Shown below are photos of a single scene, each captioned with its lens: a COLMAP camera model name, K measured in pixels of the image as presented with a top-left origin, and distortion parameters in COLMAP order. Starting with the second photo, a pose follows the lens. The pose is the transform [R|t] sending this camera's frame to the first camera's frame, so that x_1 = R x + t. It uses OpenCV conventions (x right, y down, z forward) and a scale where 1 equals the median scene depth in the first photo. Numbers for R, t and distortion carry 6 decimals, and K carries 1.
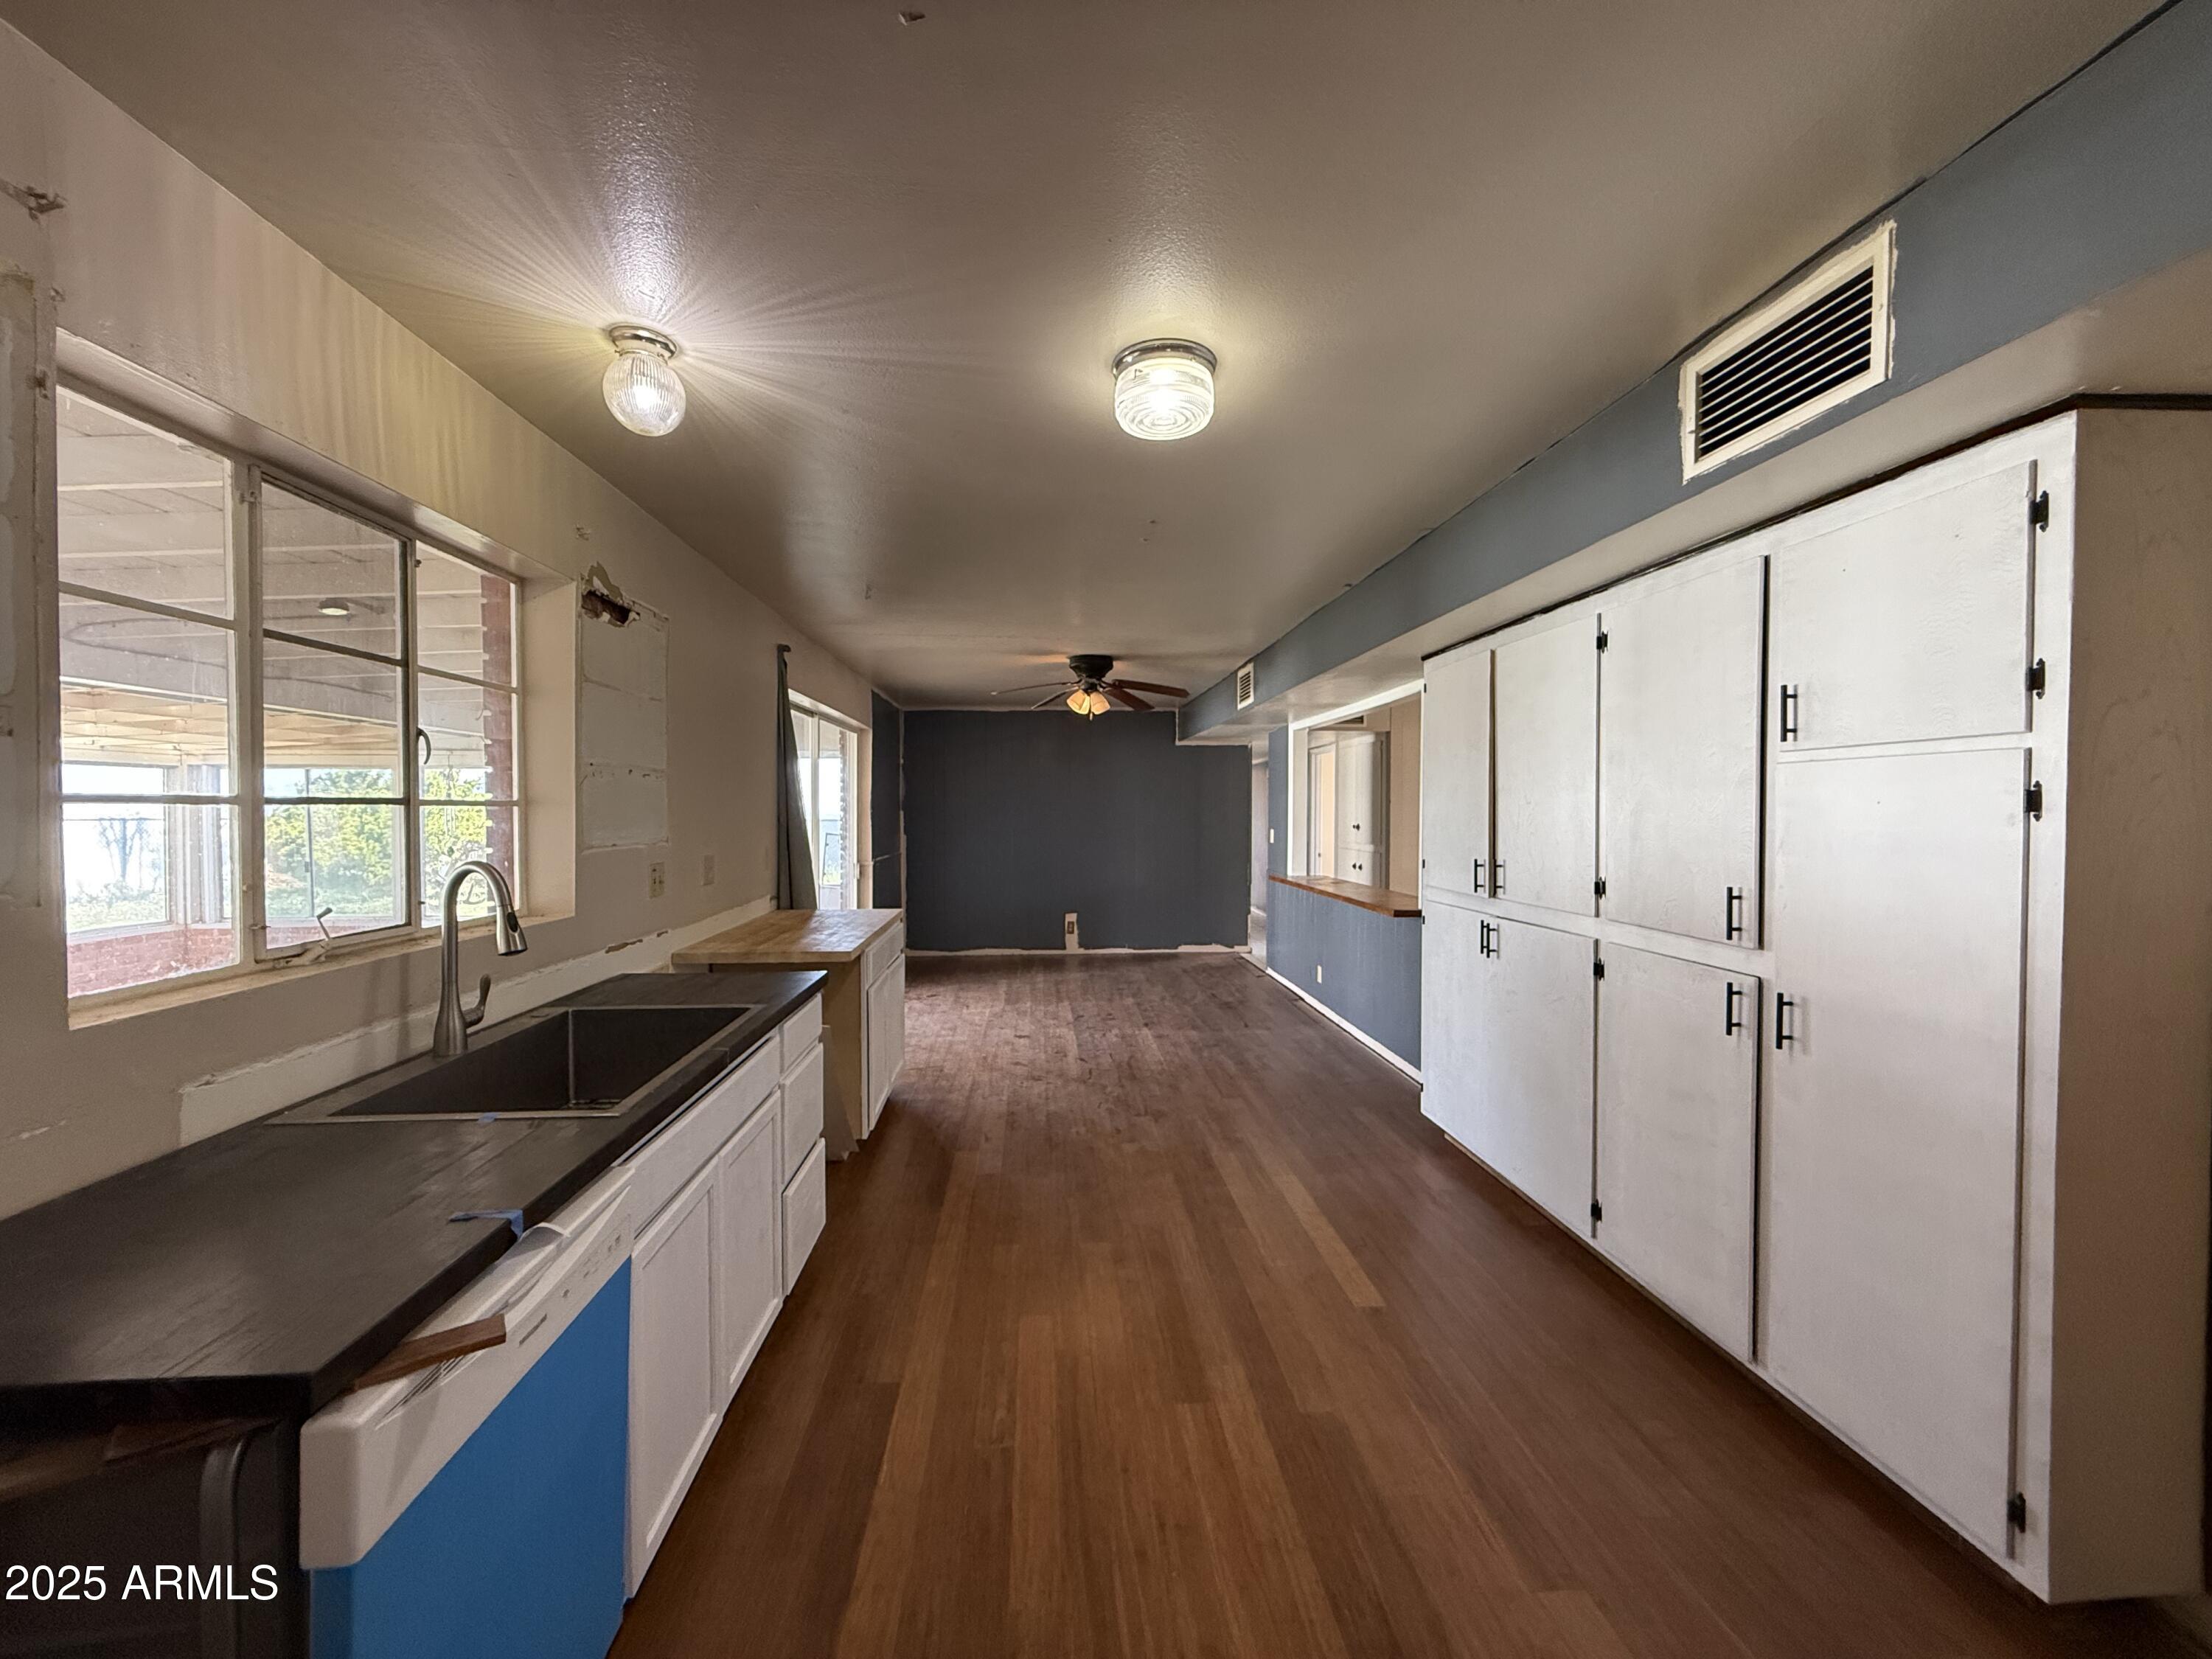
lens RADIAL K [[894.5, 0, 1098.0], [0, 894.5, 827.1], [0, 0, 1]] dist [0.001628, 0.000328]
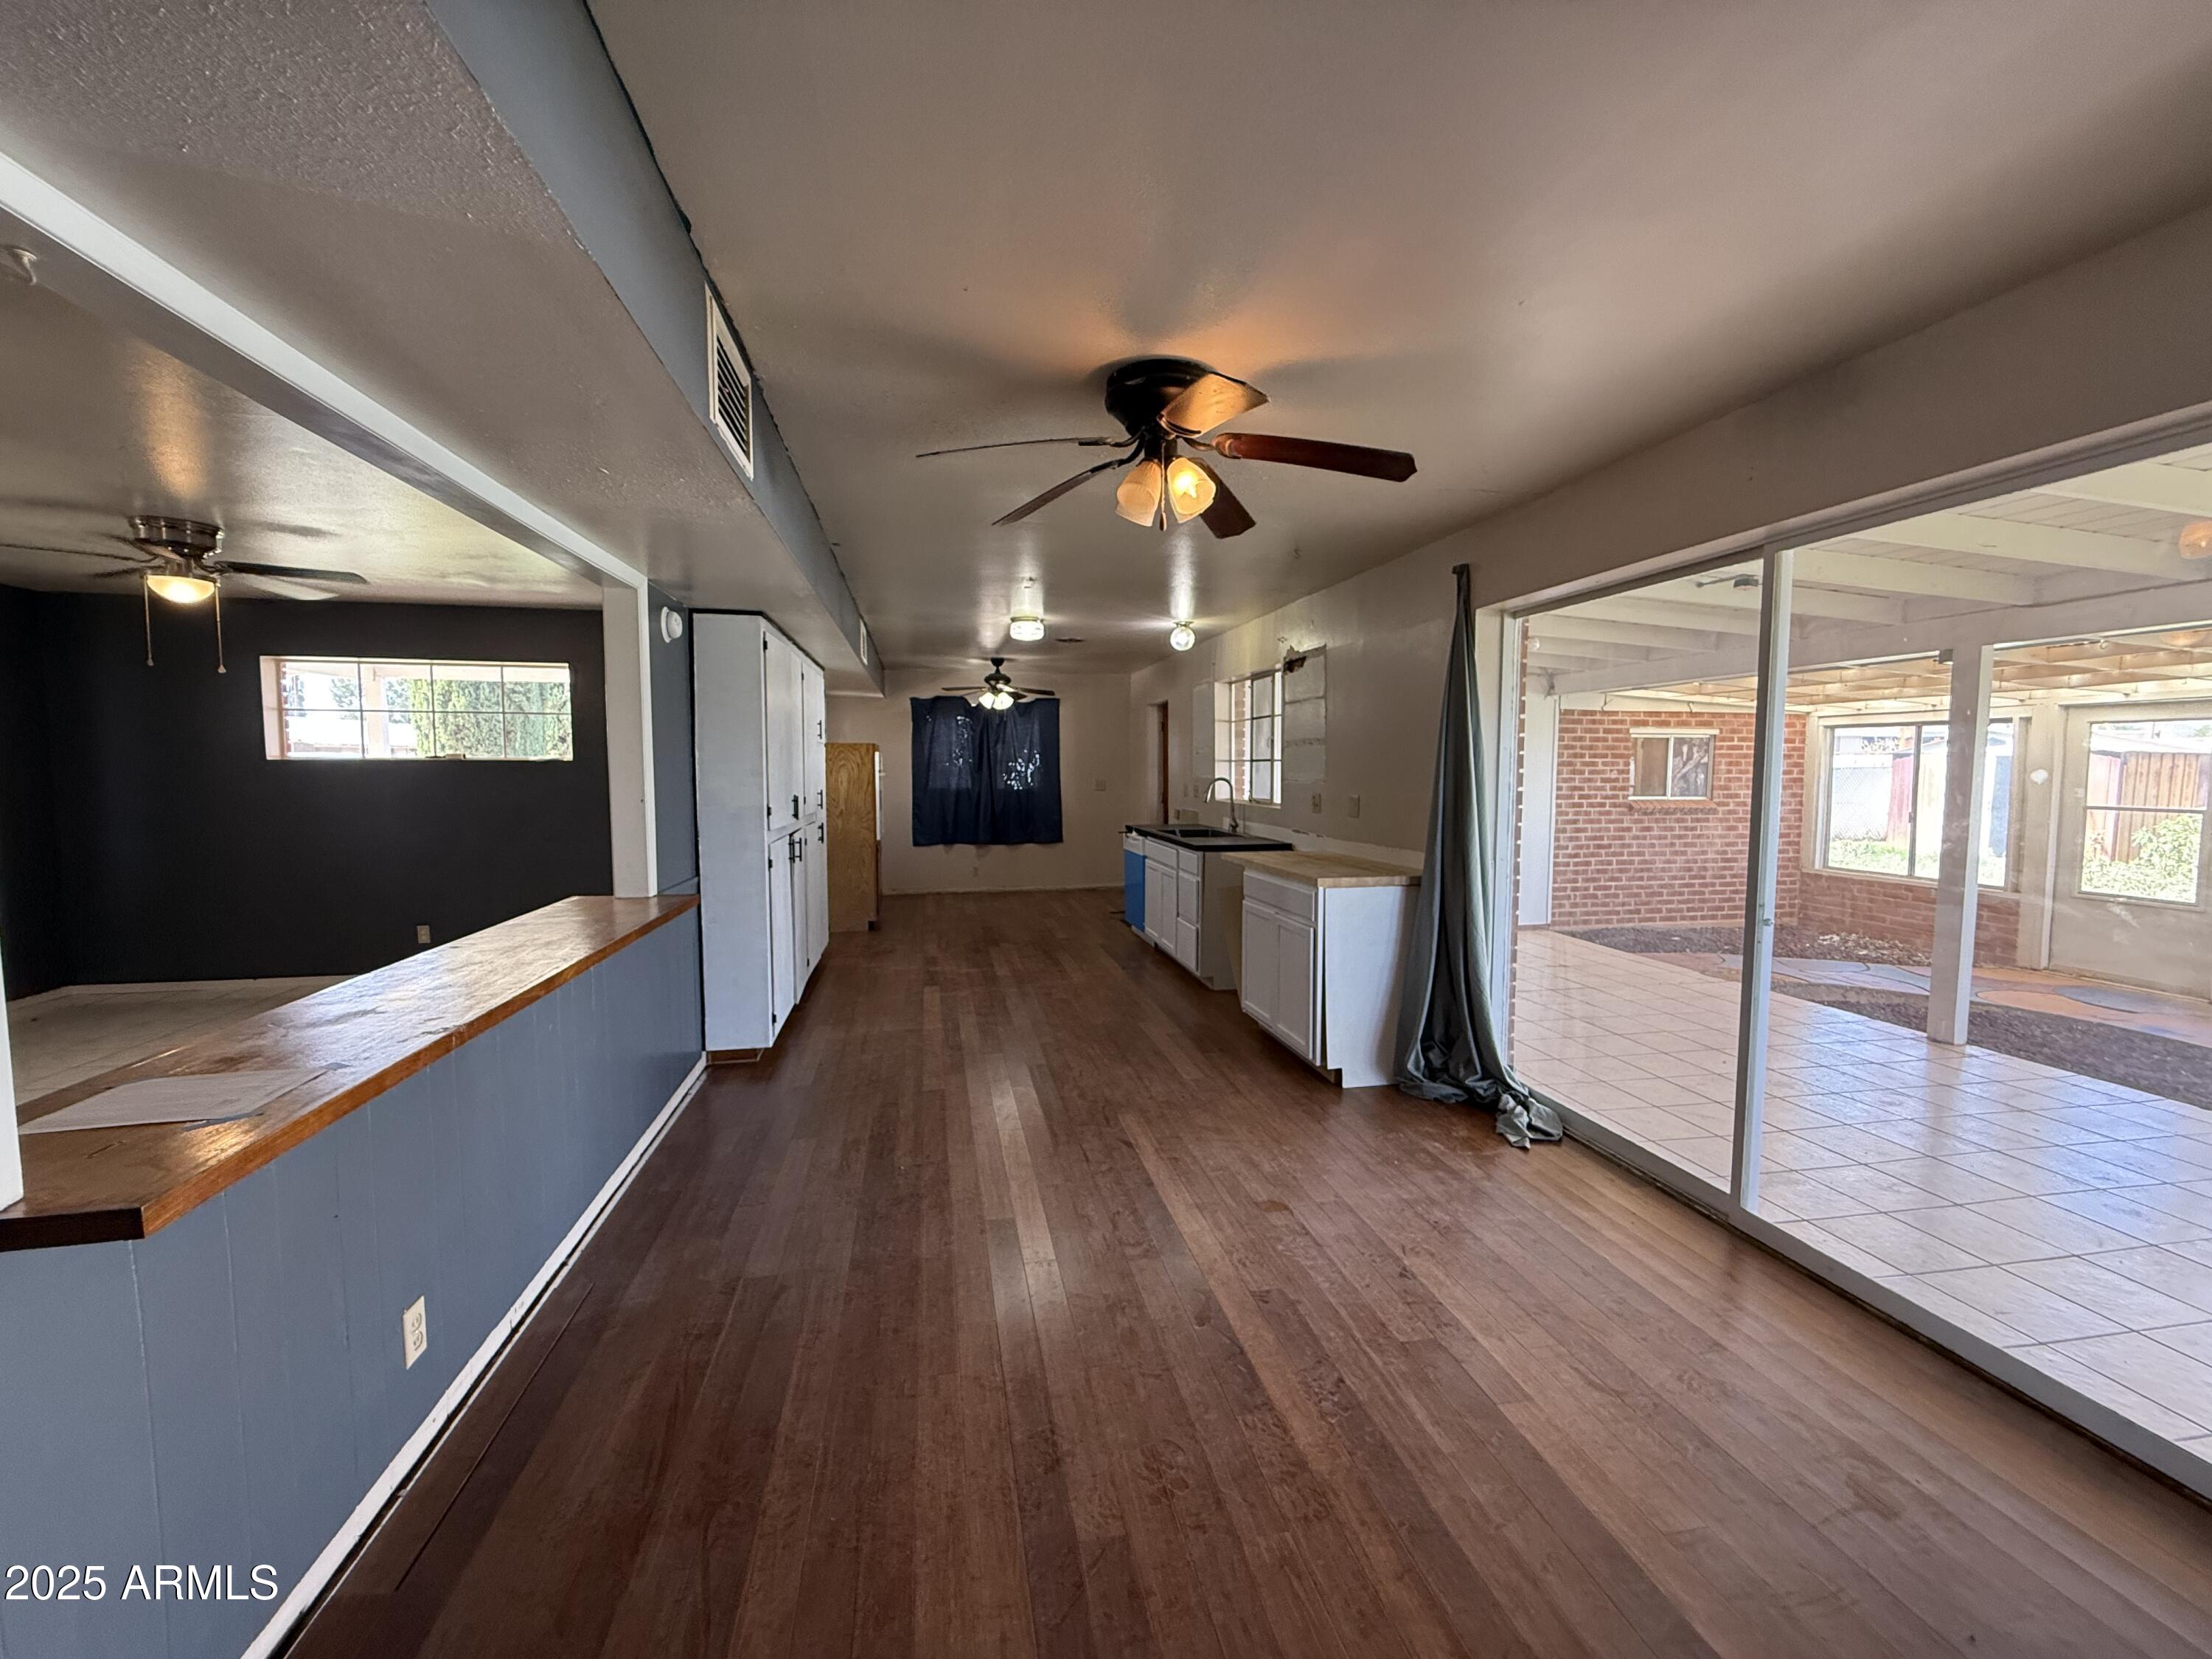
lens RADIAL K [[894.5, 0, 1098.0], [0, 894.5, 827.1], [0, 0, 1]] dist [0.001628, 0.000328]
pose [[-0.993178, 0.006192, -0.116446, 0.086094], [-0.004309, 0.995958, 0.089713, -0.031613], [0.116531, 0.089603, -0.989137, 1.779580]]
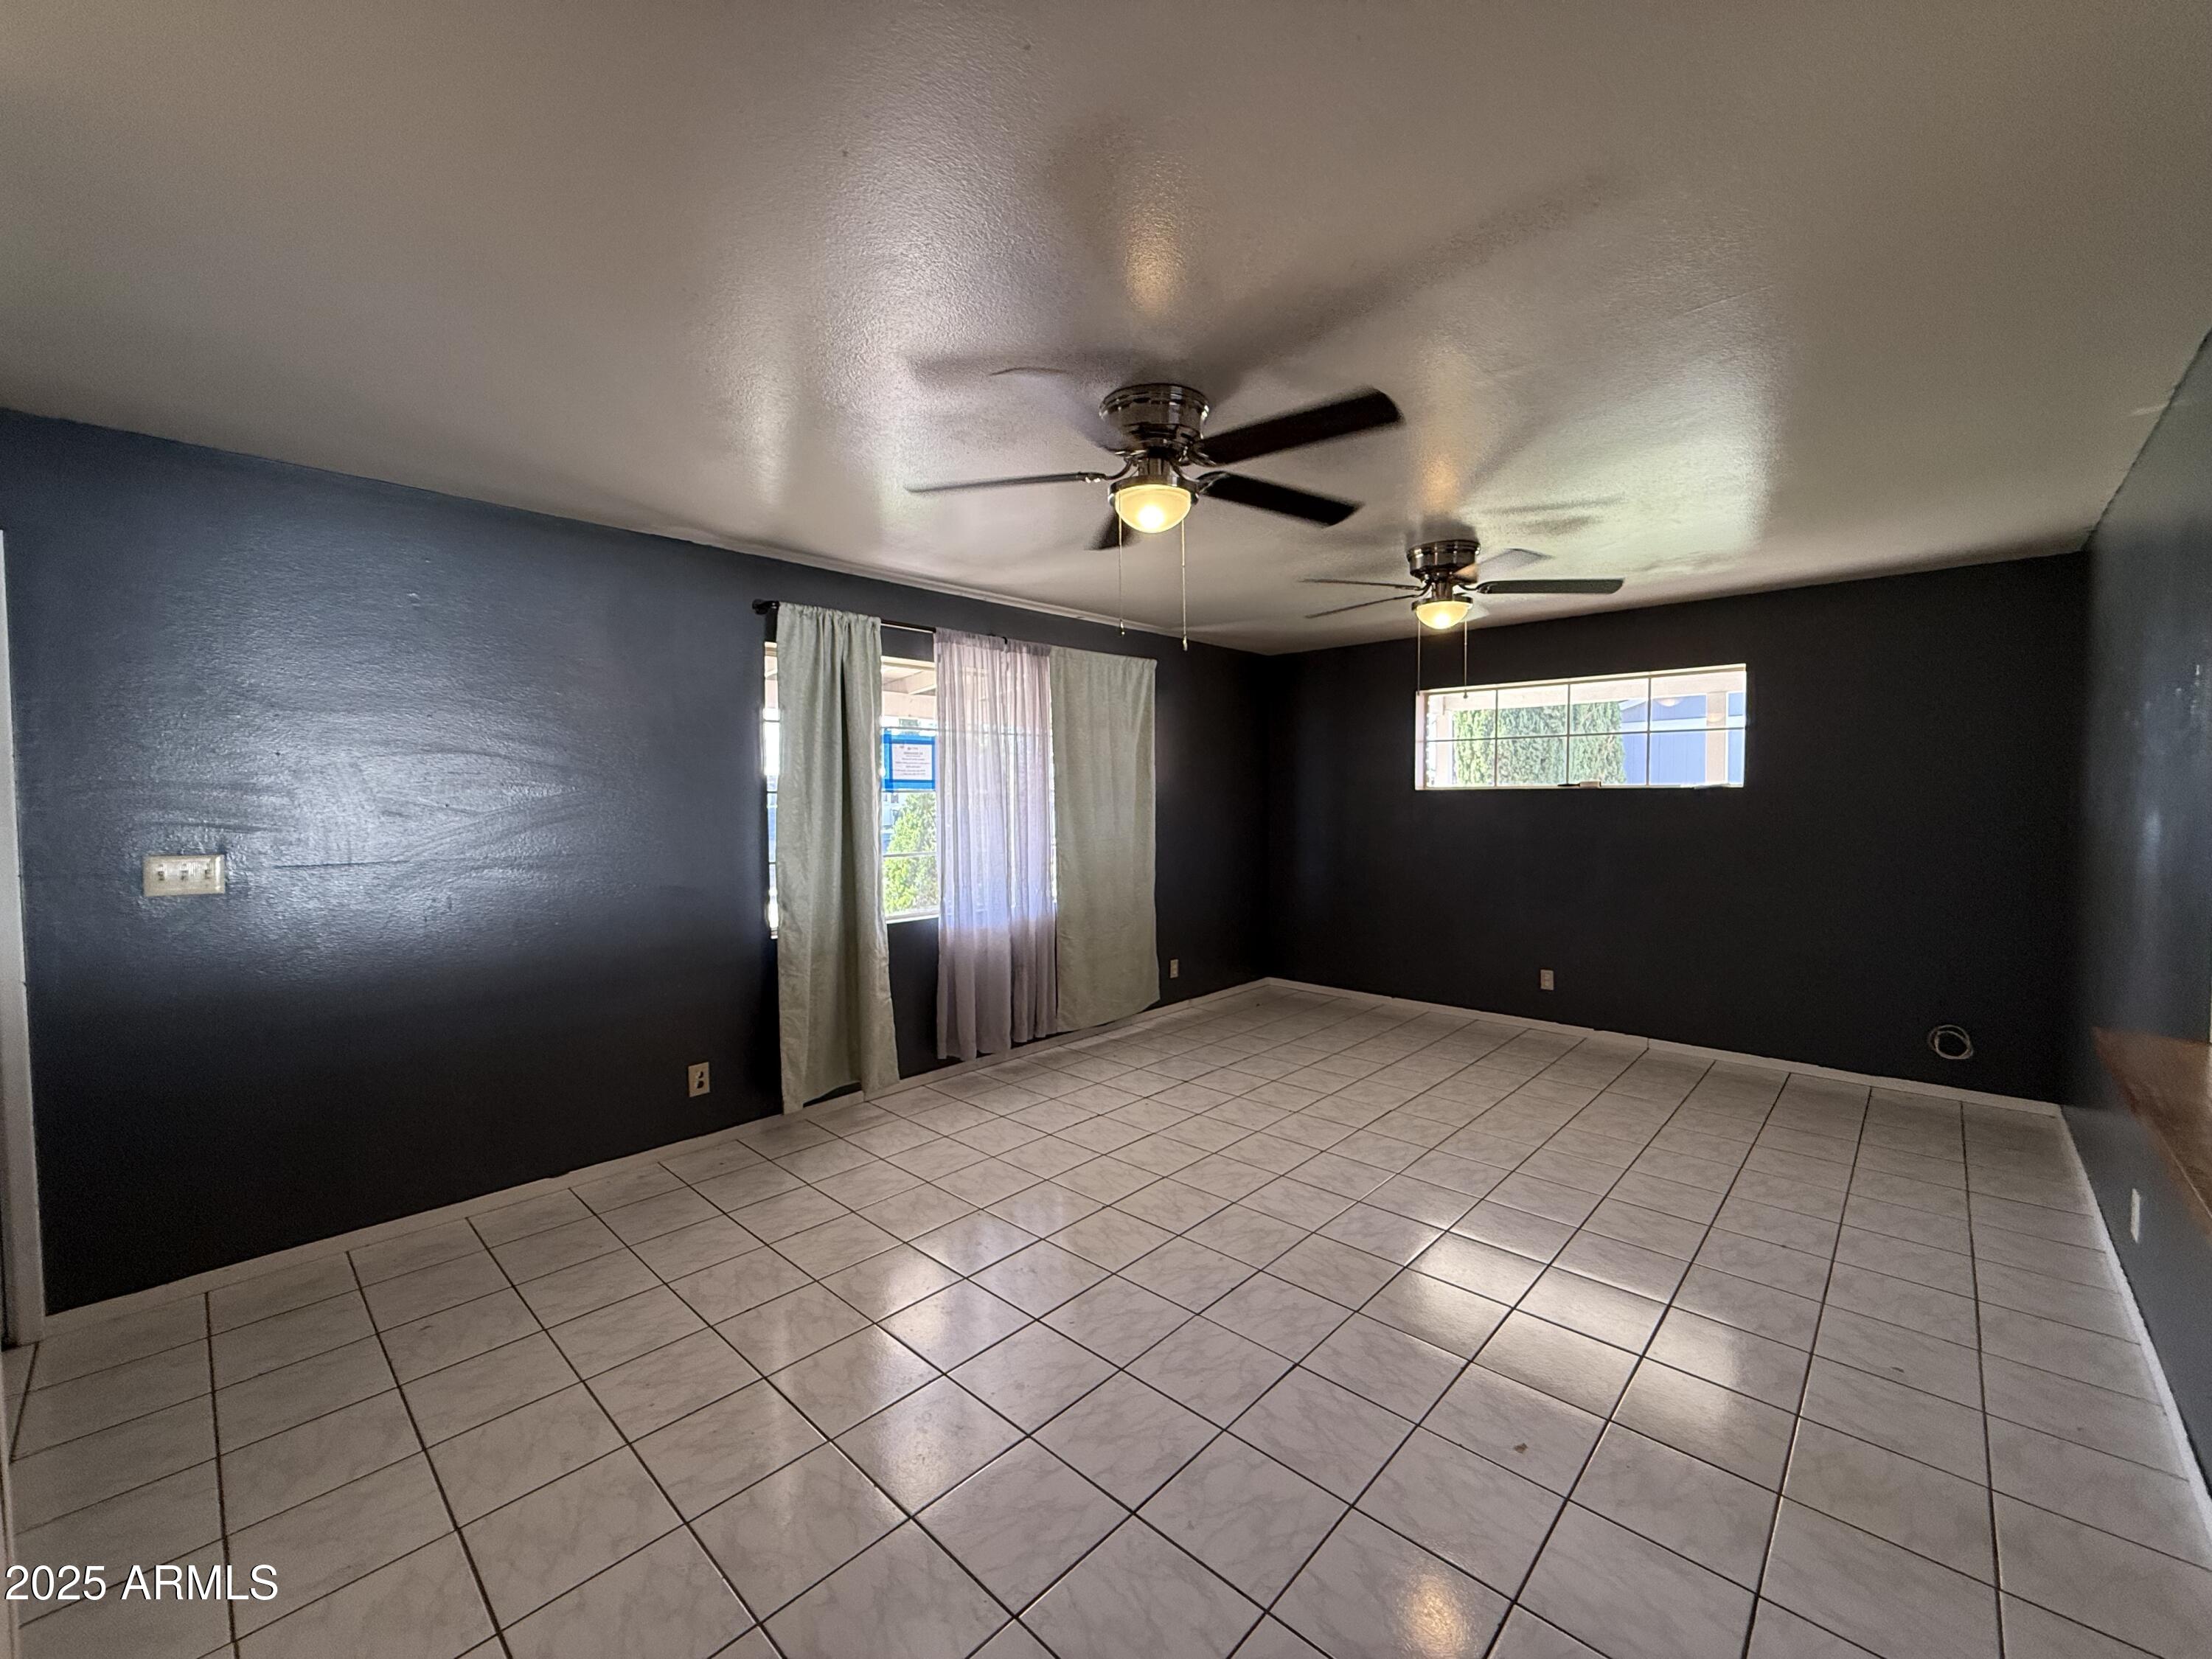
lens RADIAL K [[894.5, 0, 1098.0], [0, 894.5, 827.1], [0, 0, 1]] dist [0.001628, 0.000328]
pose [[-0.671881, -0.022287, 0.740324, 0.429279], [0.022989, 0.998438, 0.050921, -0.031996], [-0.740303, 0.051232, -0.670319, 1.609354]]
